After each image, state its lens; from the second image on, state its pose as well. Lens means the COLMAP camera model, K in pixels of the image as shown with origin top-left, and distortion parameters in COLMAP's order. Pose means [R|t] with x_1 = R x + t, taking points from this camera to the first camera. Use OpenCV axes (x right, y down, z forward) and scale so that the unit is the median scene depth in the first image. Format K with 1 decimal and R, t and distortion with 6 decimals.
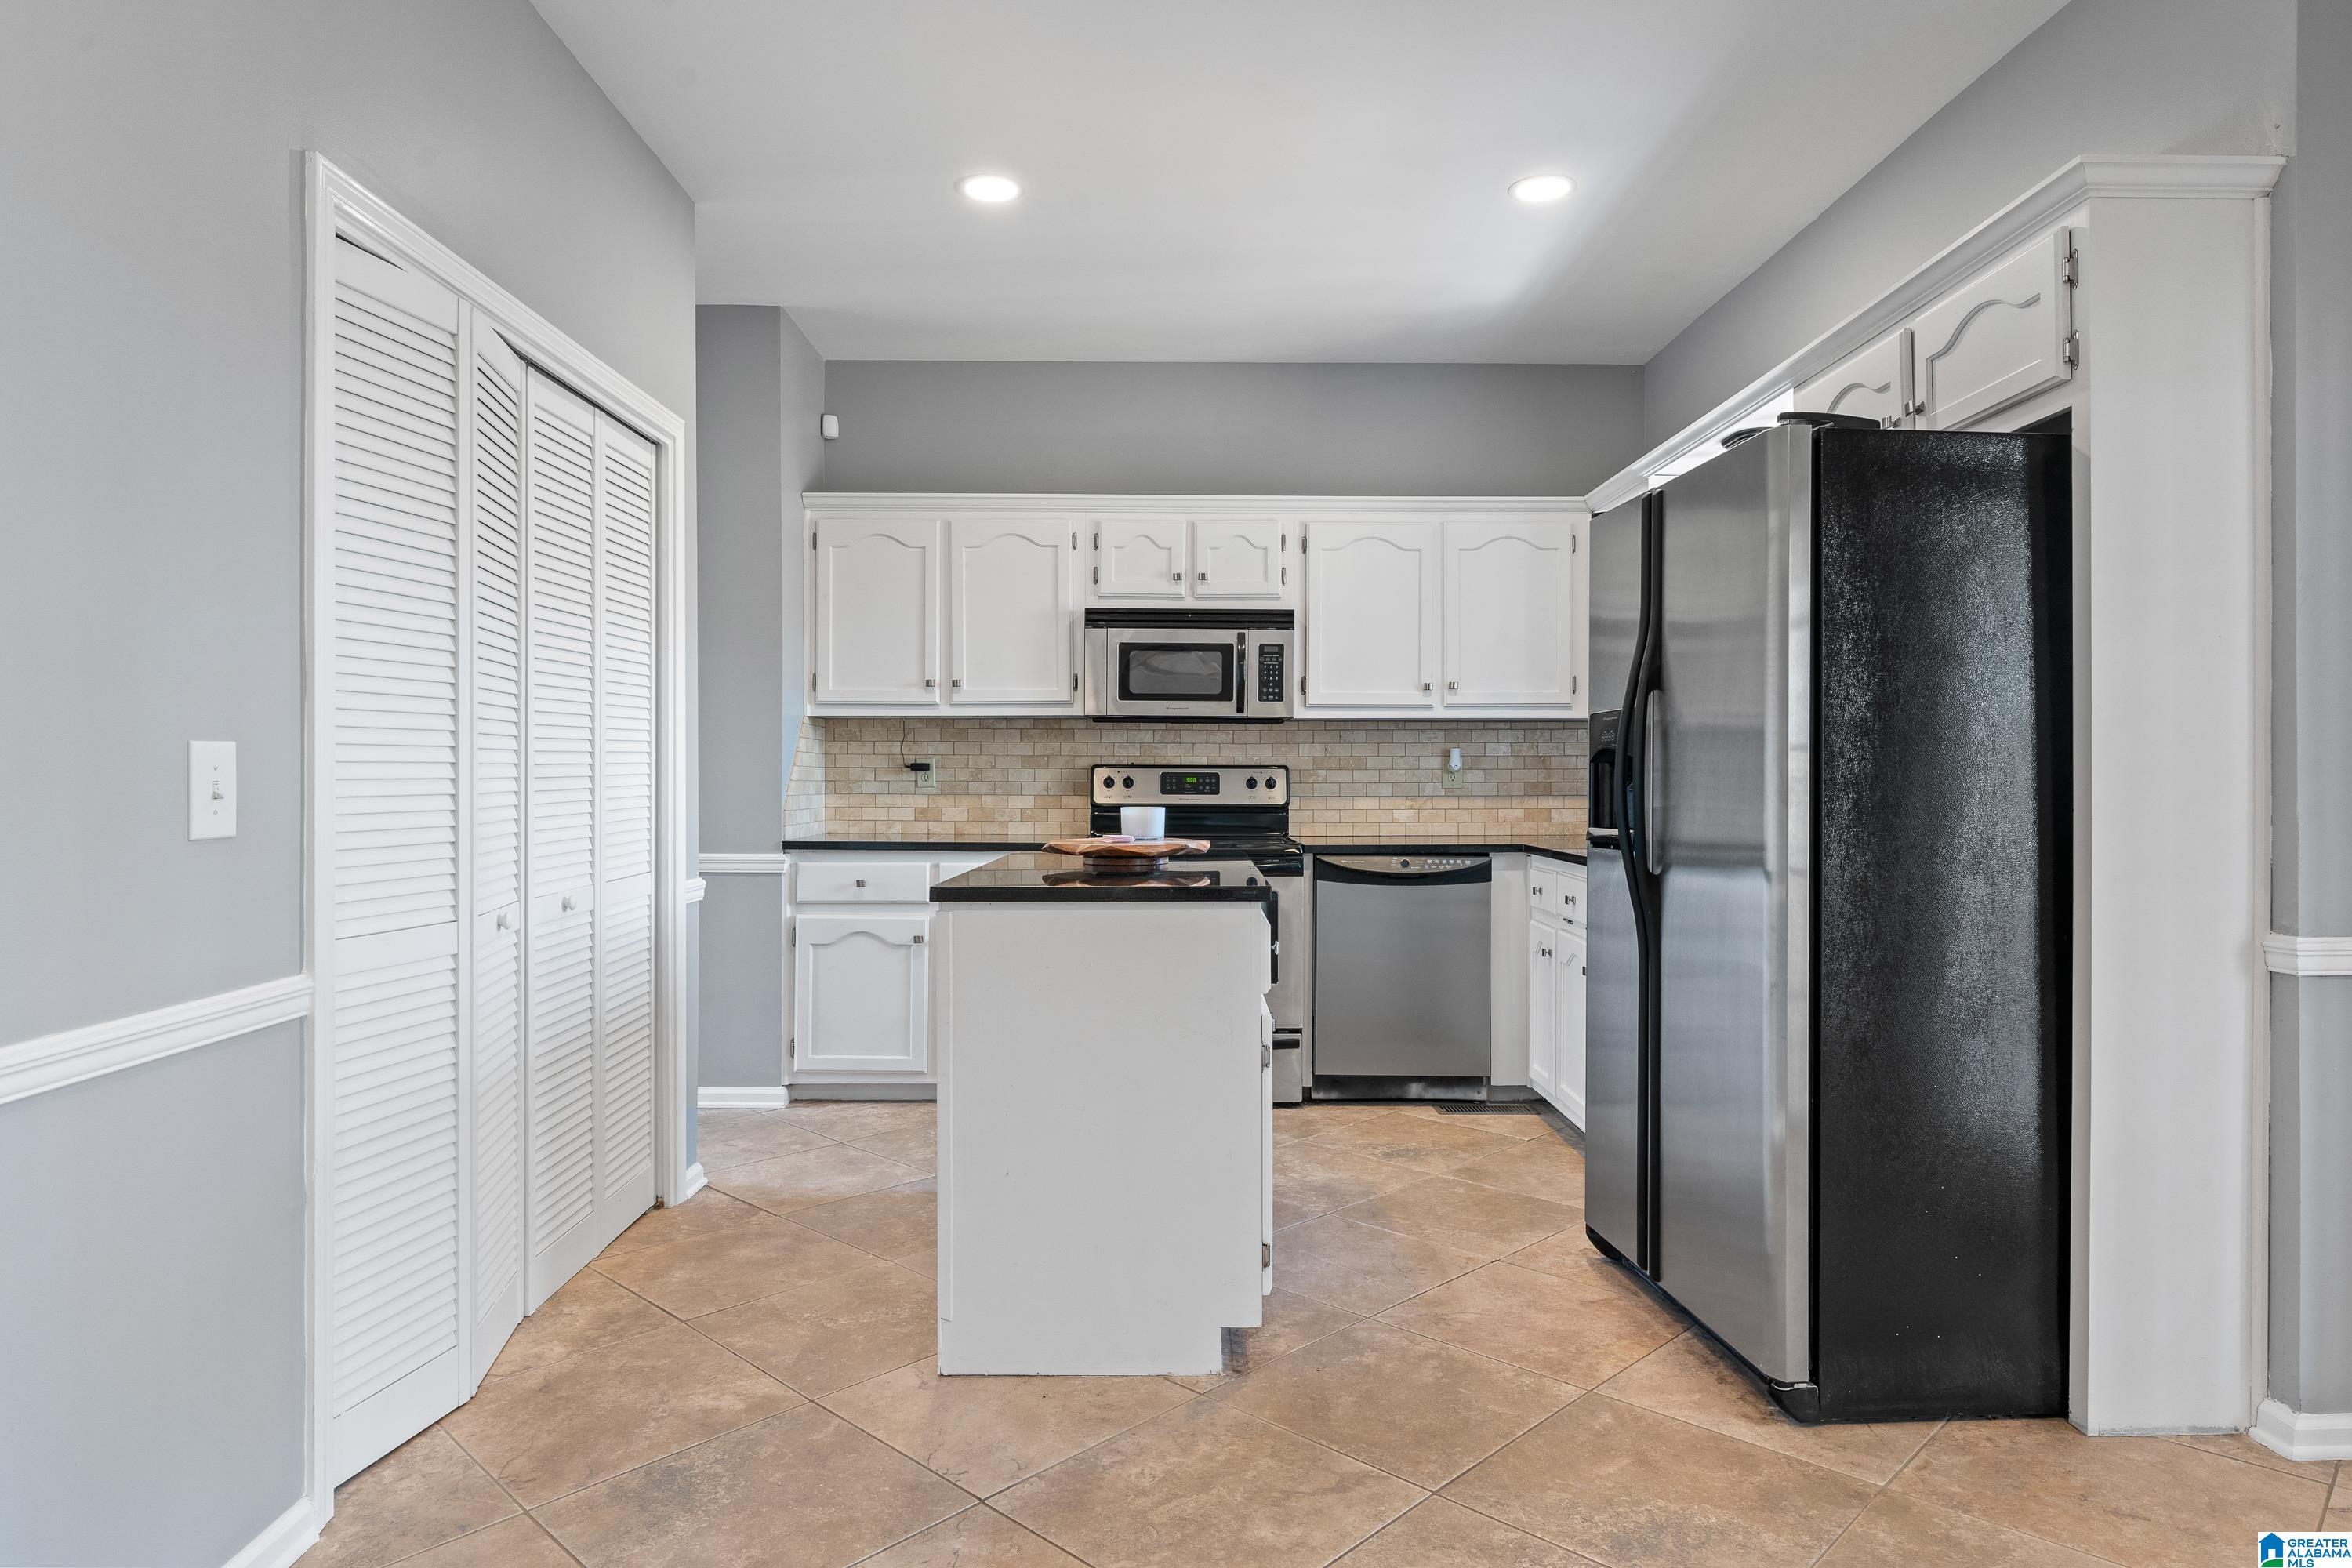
lens RADIAL K [[1397.1, 0, 1181.7], [0, 1397.1, 779.0], [0, 0, 1]] dist [-0.001528, 0.000322]
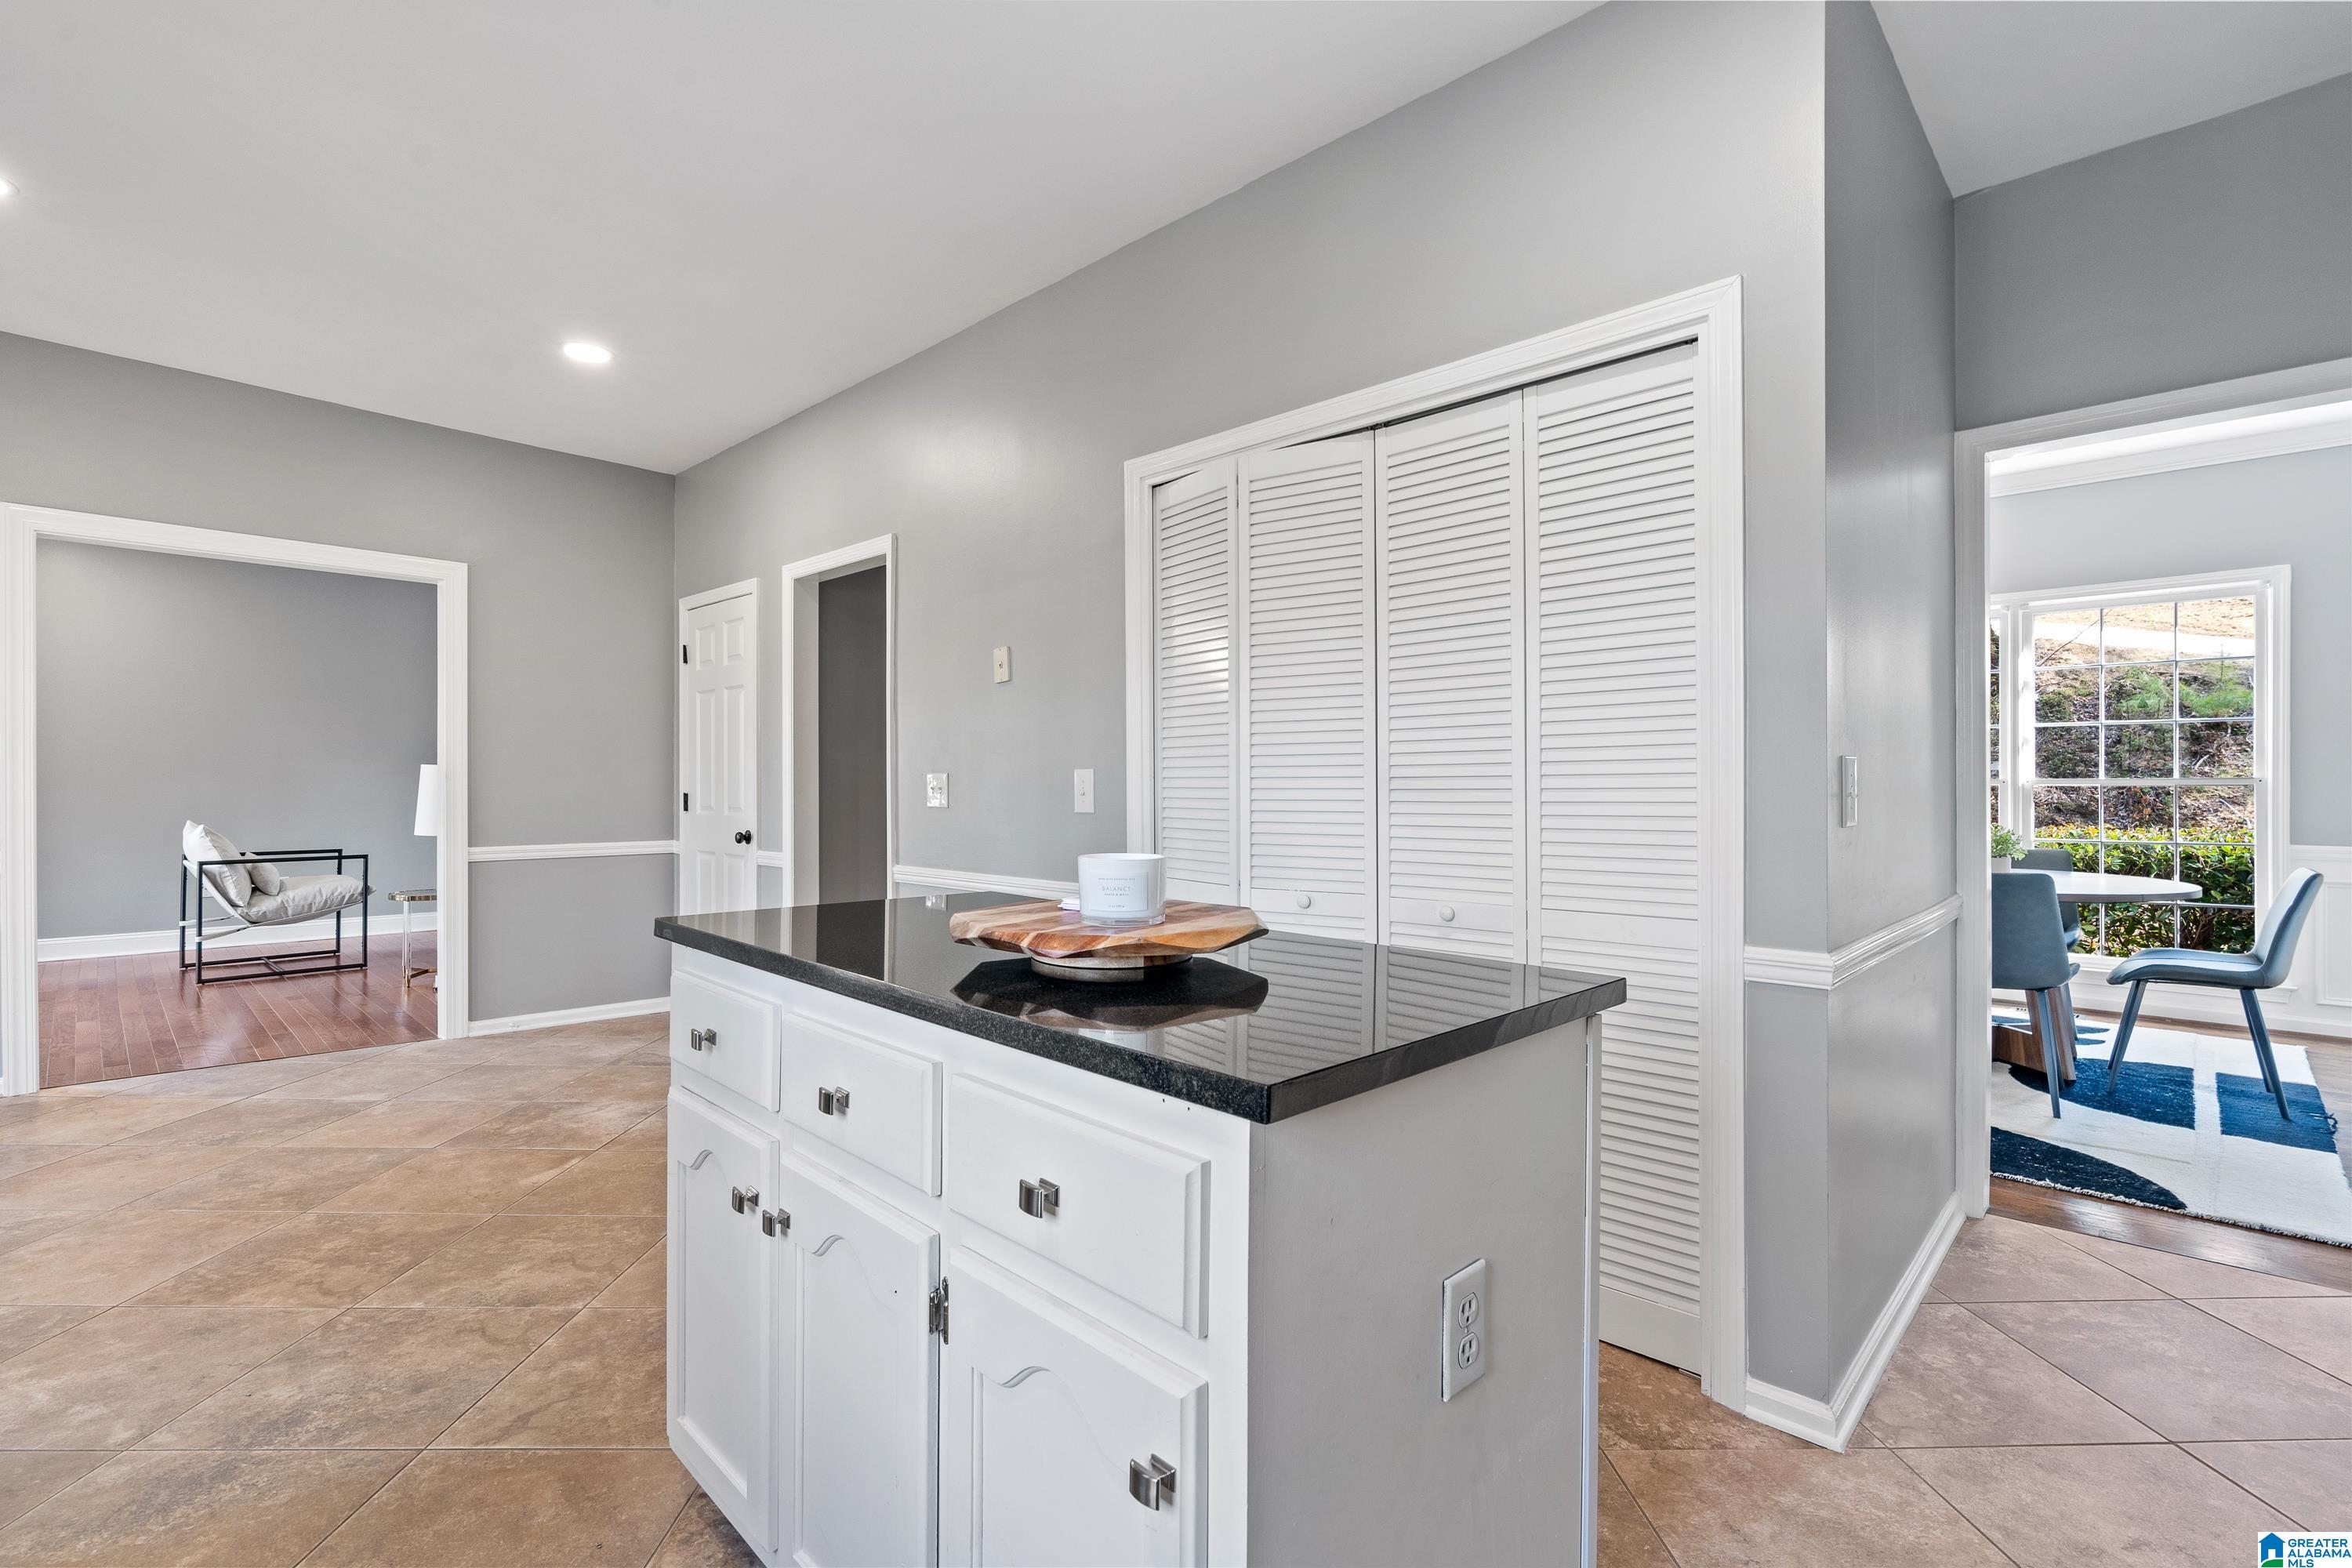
lens RADIAL K [[1071.1, 0, 1182.7], [0, 1071.1, 768.5], [0, 0, 1]] dist [-0.005864, 0.002362]
pose [[-0.705730, -0.008590, -0.708429, 0.157053], [-0.004206, 0.999960, -0.007935, -0.005569], [0.708469, -0.002620, -0.705737, 0.881578]]
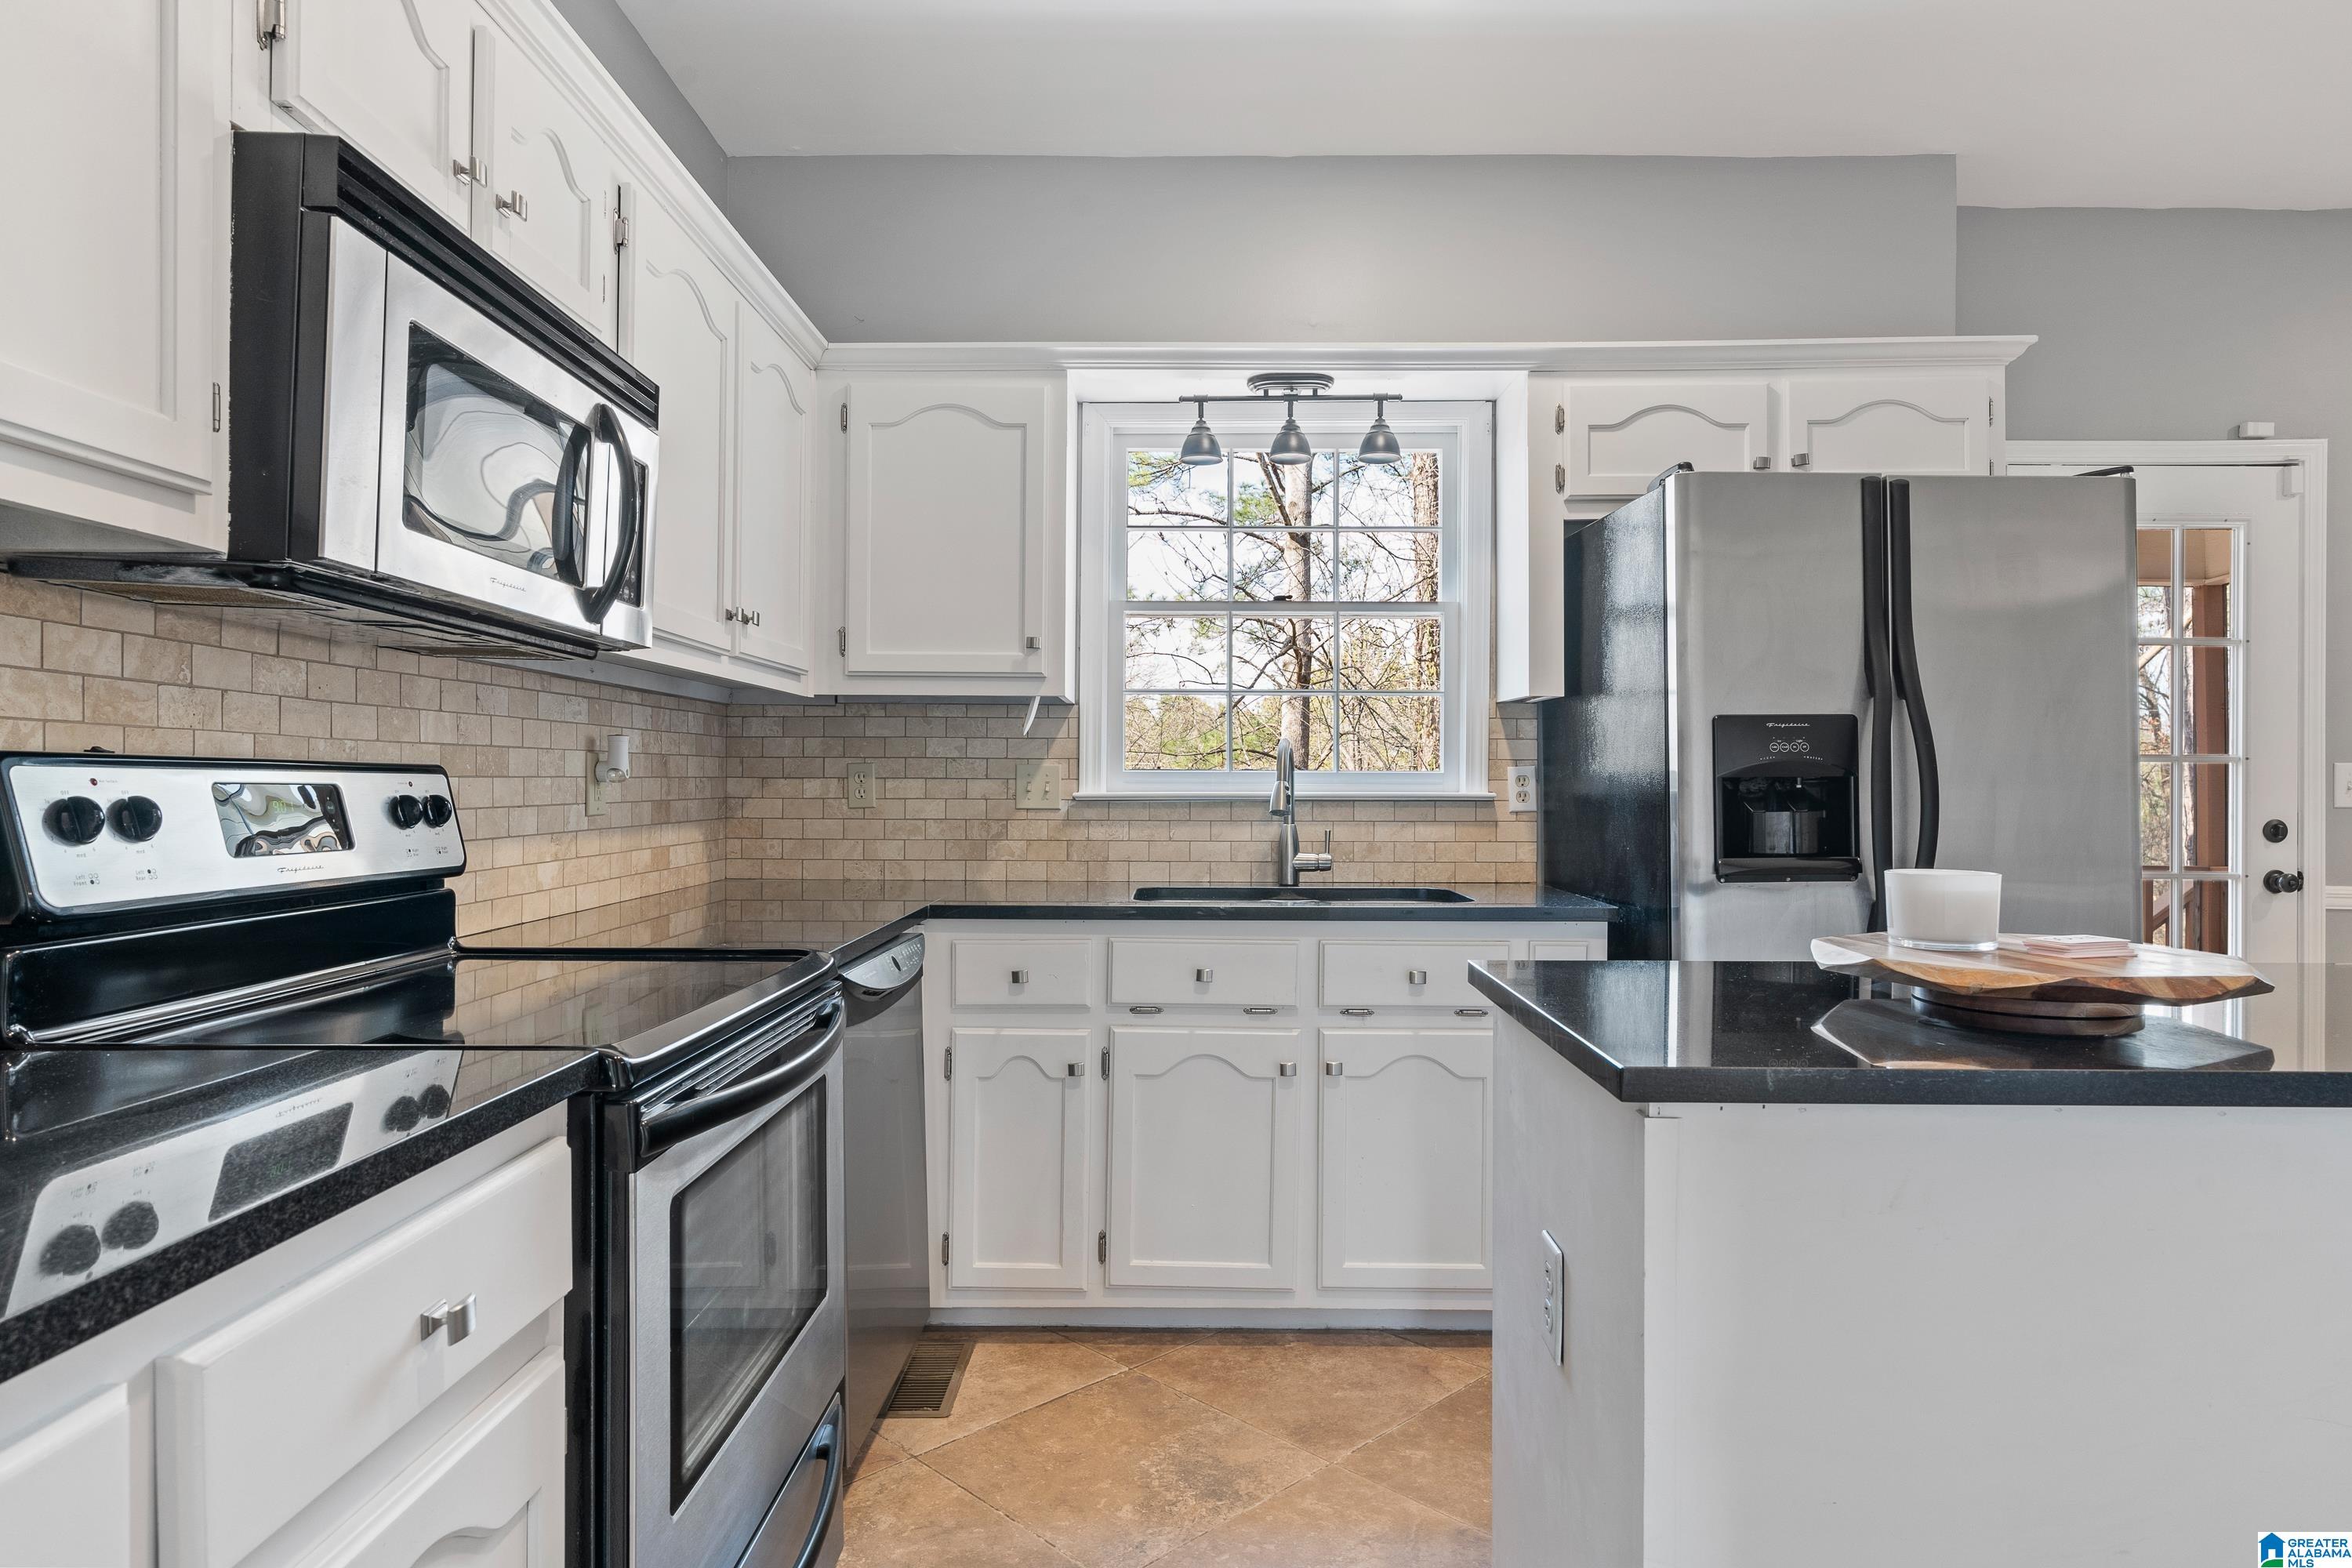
lens RADIAL K [[1330.9, 0, 1176.0], [0, 1330.9, 784.0], [0, 0, 1]] dist [-0.004591, 0.001983]
pose [[0.014800, -0.001115, 0.999890, -0.306906], [-0.001938, 0.999997, 0.001144, -0.005411], [-0.999889, -0.001955, 0.014798, 0.845405]]
